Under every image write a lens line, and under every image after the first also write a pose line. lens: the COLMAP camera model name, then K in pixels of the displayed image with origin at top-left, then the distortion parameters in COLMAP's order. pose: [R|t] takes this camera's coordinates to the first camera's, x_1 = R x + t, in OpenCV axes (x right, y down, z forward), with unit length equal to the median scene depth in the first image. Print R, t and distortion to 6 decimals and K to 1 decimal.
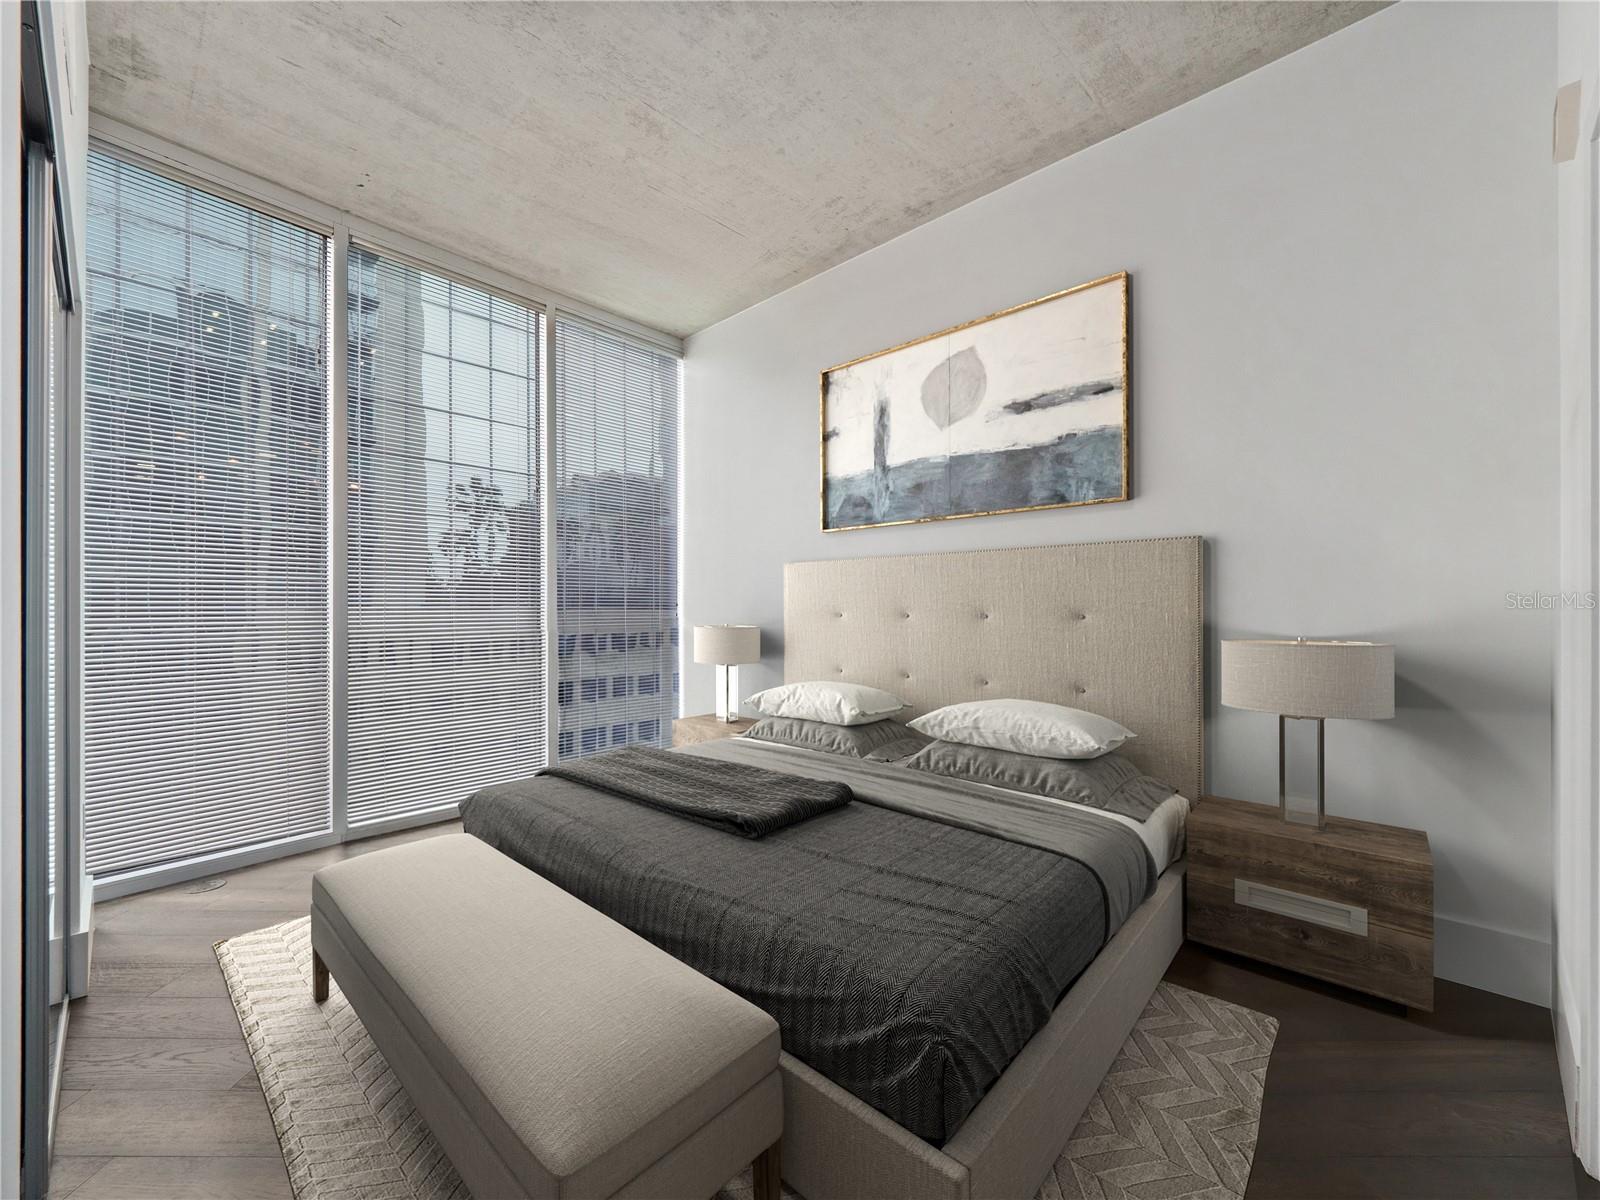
lens RADIAL K [[614.6, 0, 802.6], [0, 614.6, 625.0], [0, 0, 1]] dist [-0.000049, -0.000187]
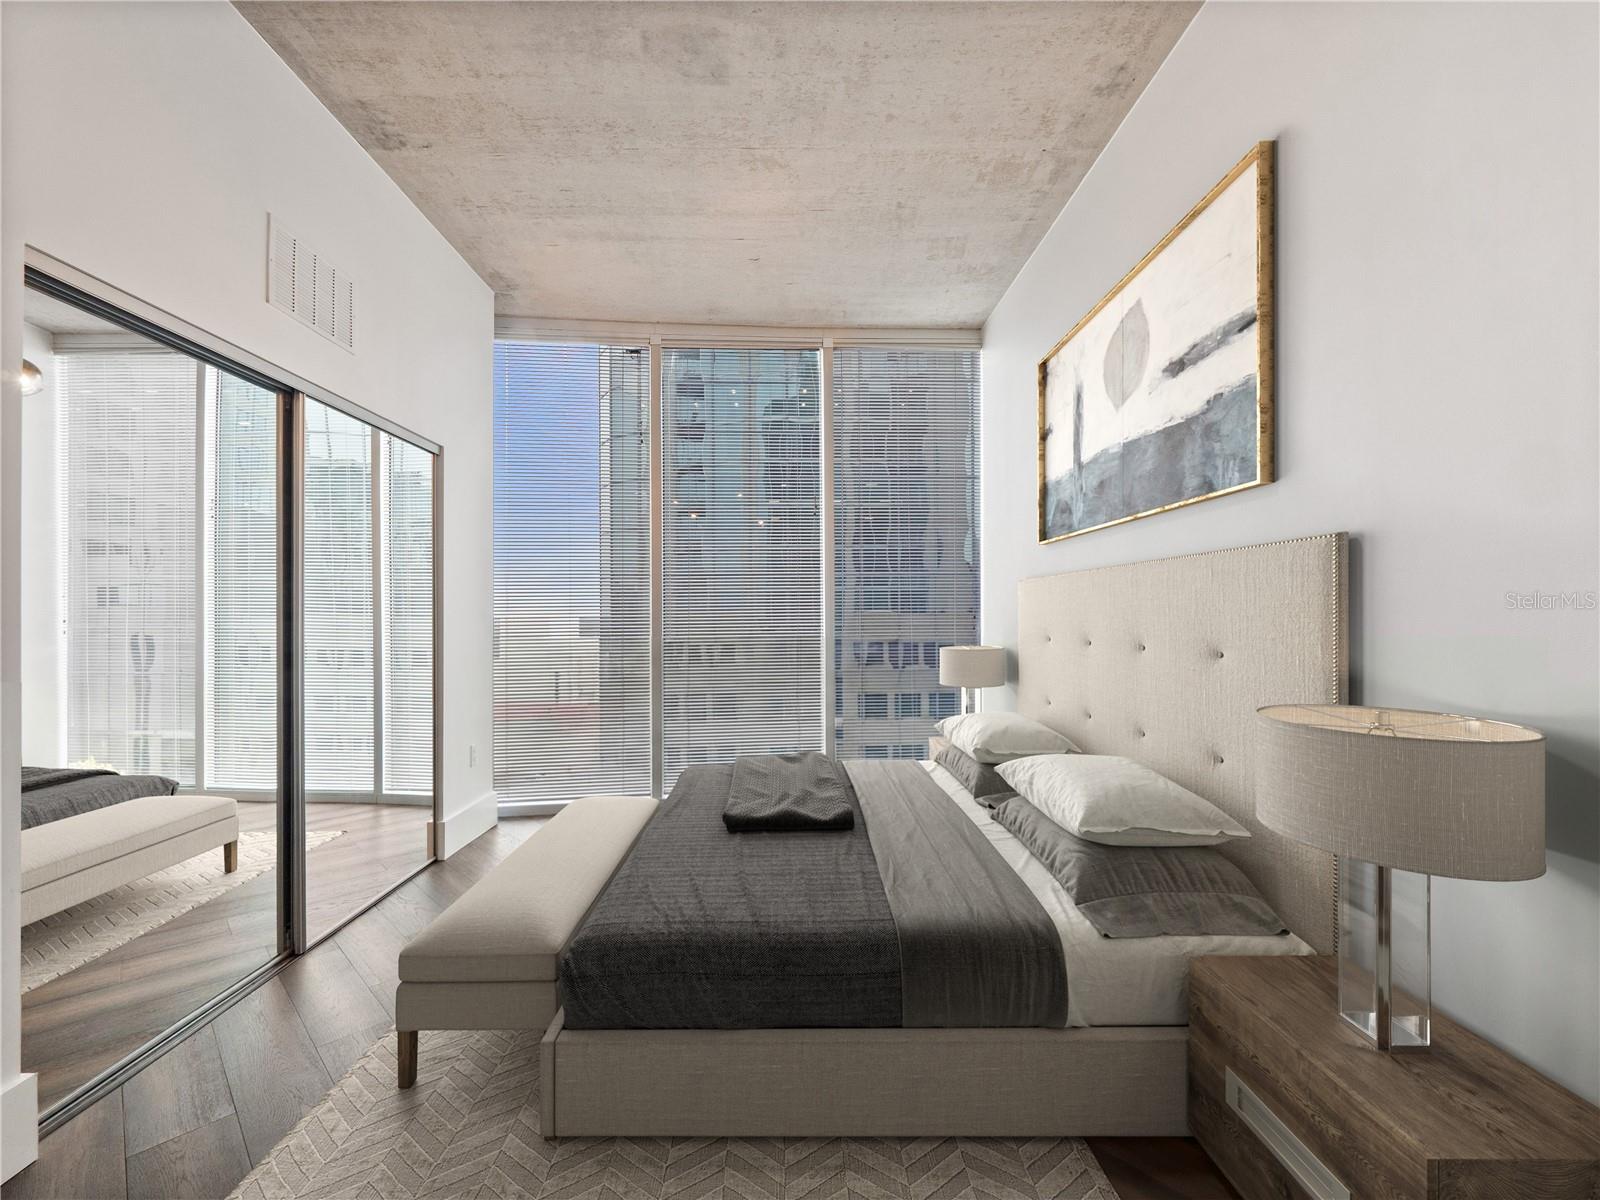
lens RADIAL K [[673.5, 0, 785.6], [0, 673.5, 611.5], [0, 0, 1]] dist [-0.000416, -0.001080]
pose [[0.653118, -0.030728, -0.756633, 0.669418], [0.021421, 0.999526, -0.022102, -0.052641], [0.756953, -0.001773, 0.653466, 0.112124]]
